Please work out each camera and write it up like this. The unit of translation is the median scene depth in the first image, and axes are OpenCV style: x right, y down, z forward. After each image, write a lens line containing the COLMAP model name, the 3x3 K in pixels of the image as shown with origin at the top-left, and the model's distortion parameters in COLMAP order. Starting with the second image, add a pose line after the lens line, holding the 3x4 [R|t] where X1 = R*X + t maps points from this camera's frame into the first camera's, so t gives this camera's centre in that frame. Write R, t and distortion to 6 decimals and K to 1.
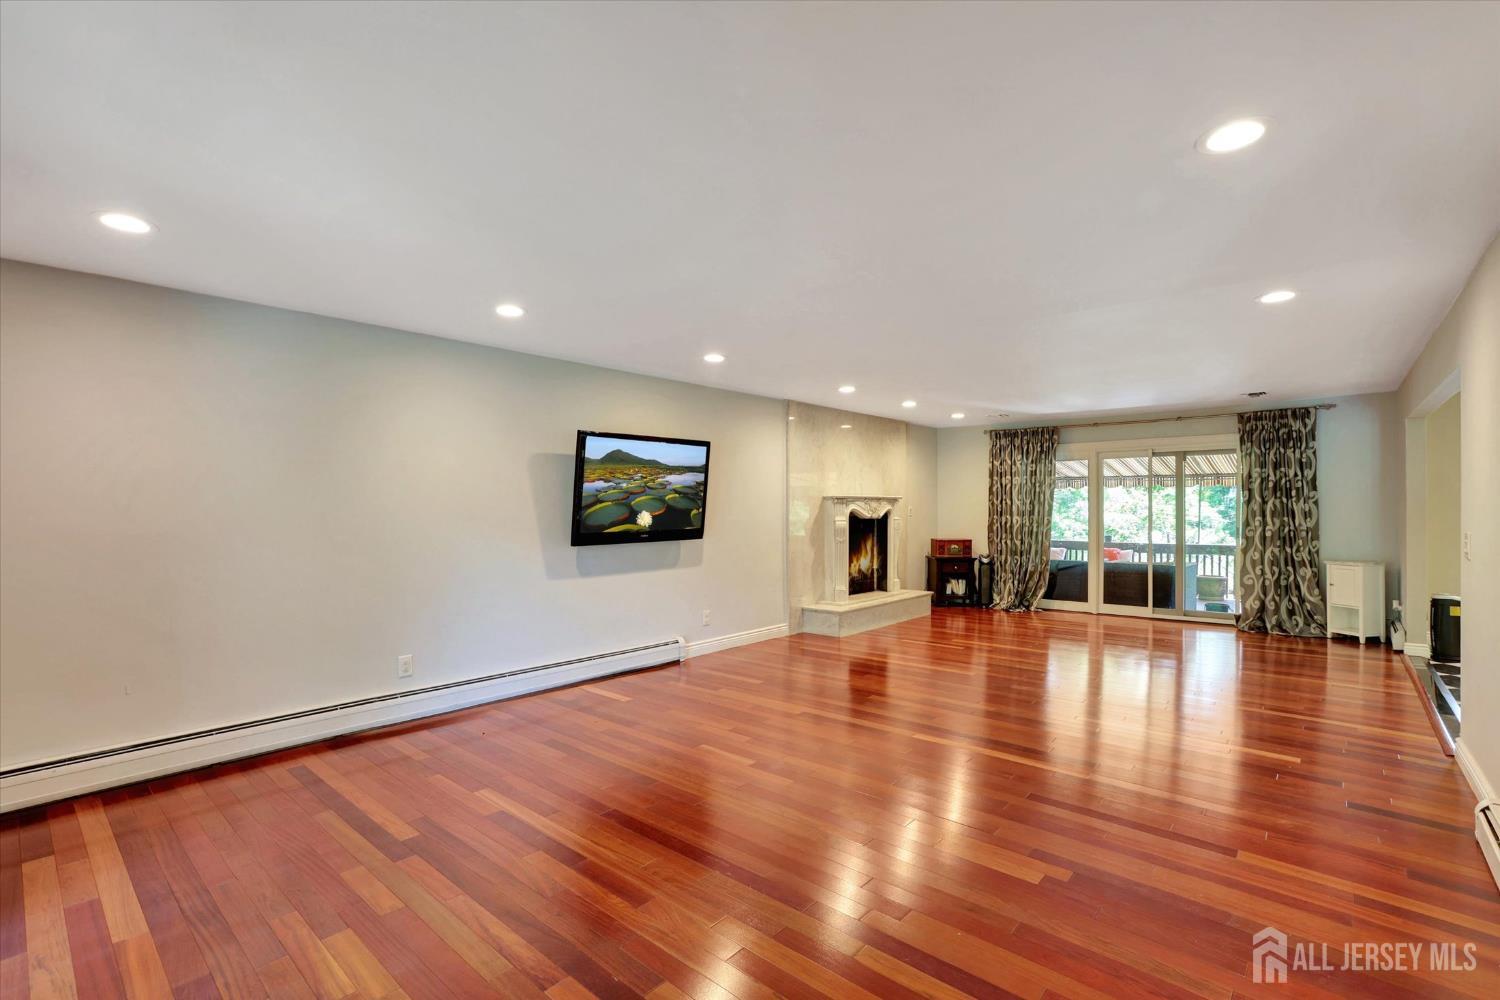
lens RADIAL K [[666.3, 0, 750.0], [0, 666.3, 507.3], [0, 0, 1]] dist [-0.002529, -0.000084]
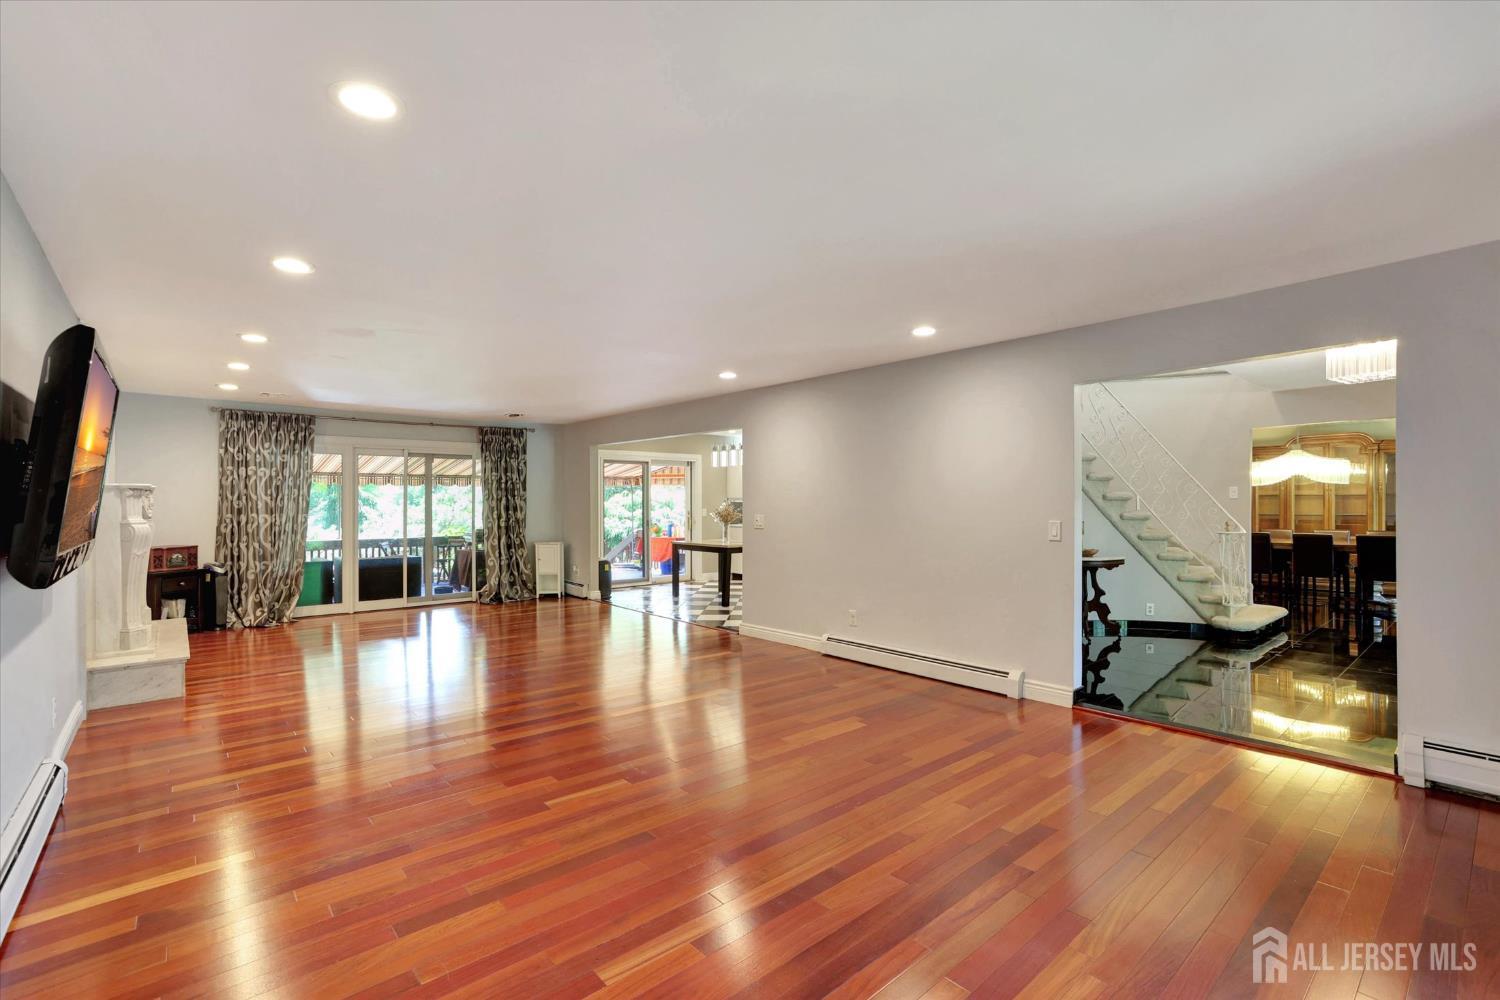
lens RADIAL K [[676.4, 0, 741.6], [0, 676.4, 505.4], [0, 0, 1]] dist [-0.046994, 0.000500]
pose [[0.166047, -0.001960, 0.986116, -0.350384], [0.002690, 0.999995, 0.001535, 0.002307], [-0.986114, 0.002398, 0.166051, 0.280170]]
